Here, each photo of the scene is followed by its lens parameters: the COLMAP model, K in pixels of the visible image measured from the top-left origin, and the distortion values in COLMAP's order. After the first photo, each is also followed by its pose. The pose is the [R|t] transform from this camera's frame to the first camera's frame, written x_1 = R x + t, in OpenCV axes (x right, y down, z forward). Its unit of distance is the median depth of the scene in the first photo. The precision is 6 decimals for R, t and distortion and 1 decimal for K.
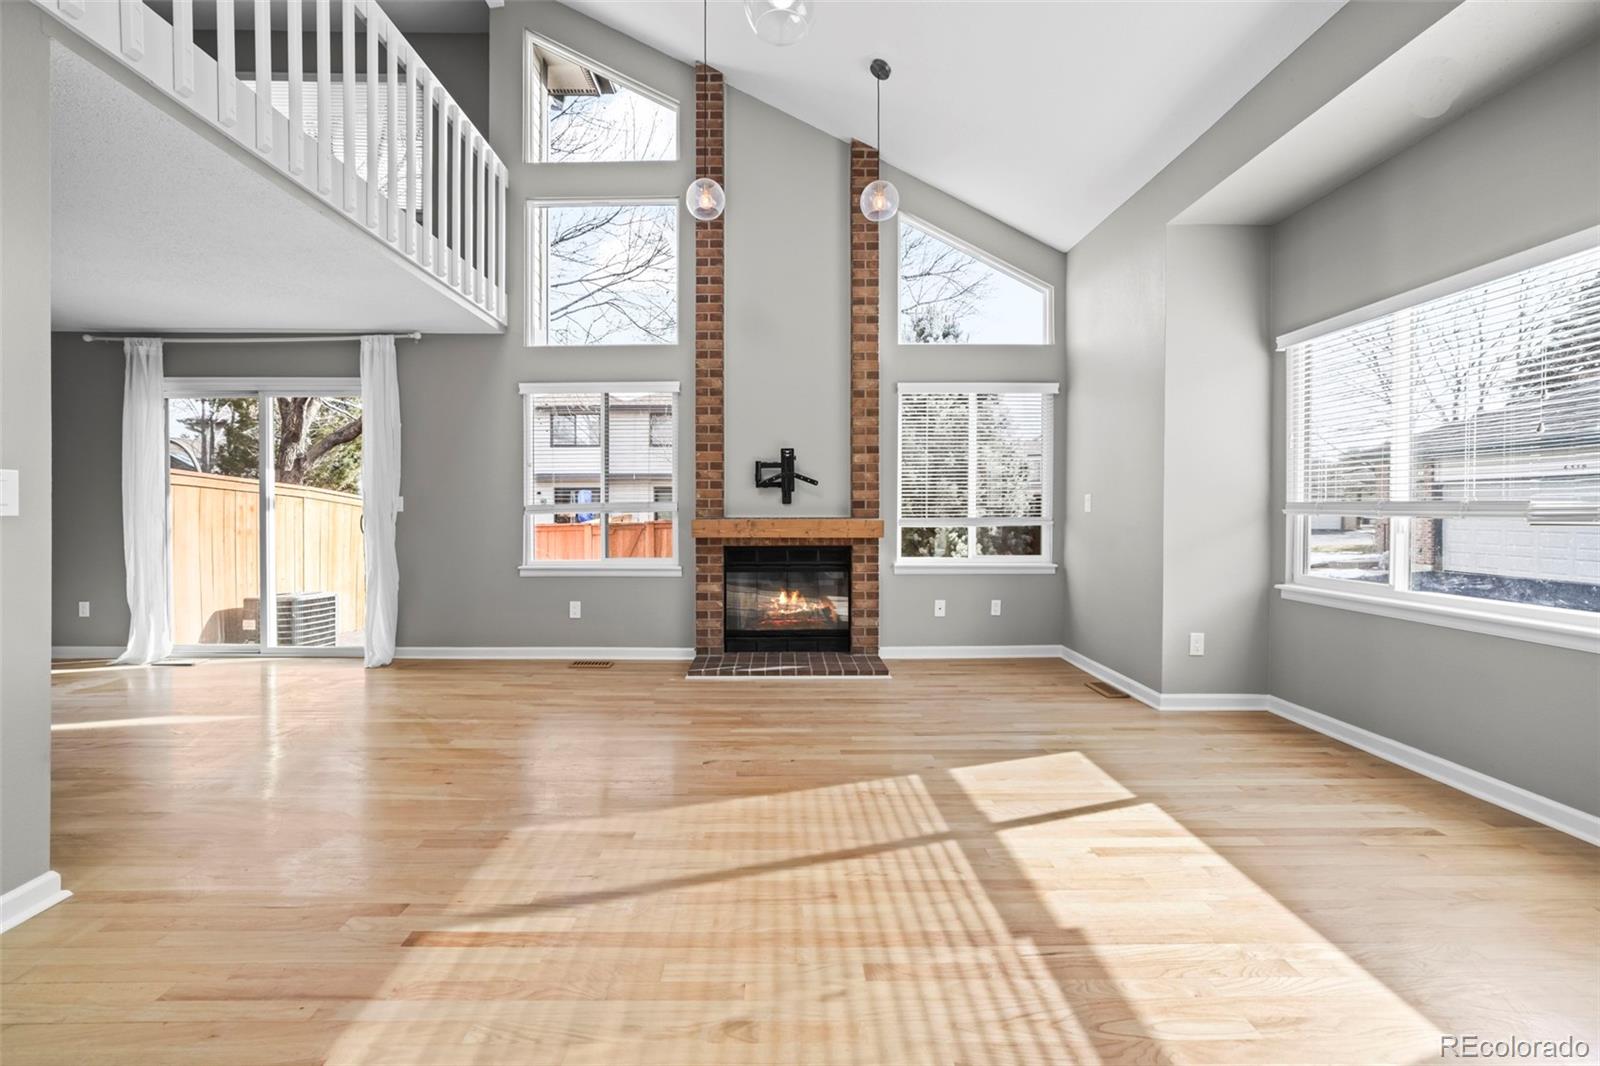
lens RADIAL K [[630.9, 0, 795.3], [0, 630.9, 525.1], [0, 0, 1]] dist [-0.028908, 0.012267]
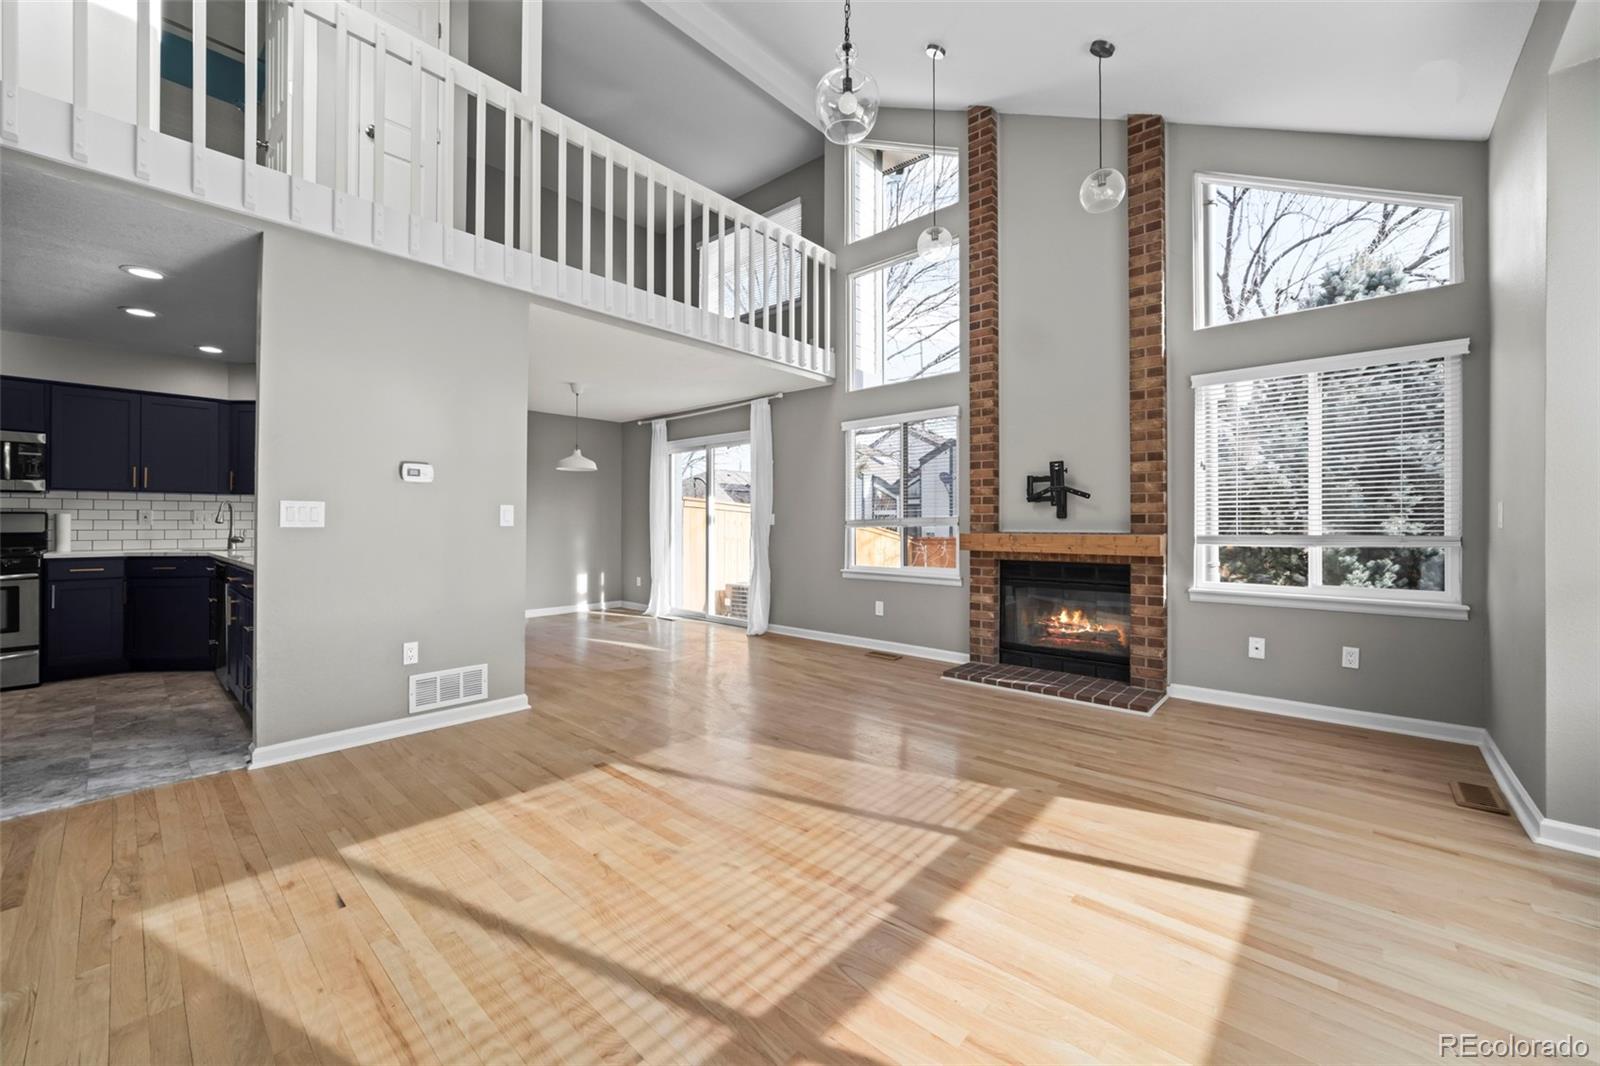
lens RADIAL K [[636.1, 0, 800.0], [0, 636.1, 533.0], [0, 0, 1]] dist [-0.029000, 0.012474]
pose [[0.734453, 0.011625, -0.678560, 0.359509], [-0.018489, 0.999825, -0.002883, -0.001090], [0.678408, 0.014663, 0.734539, 0.017748]]
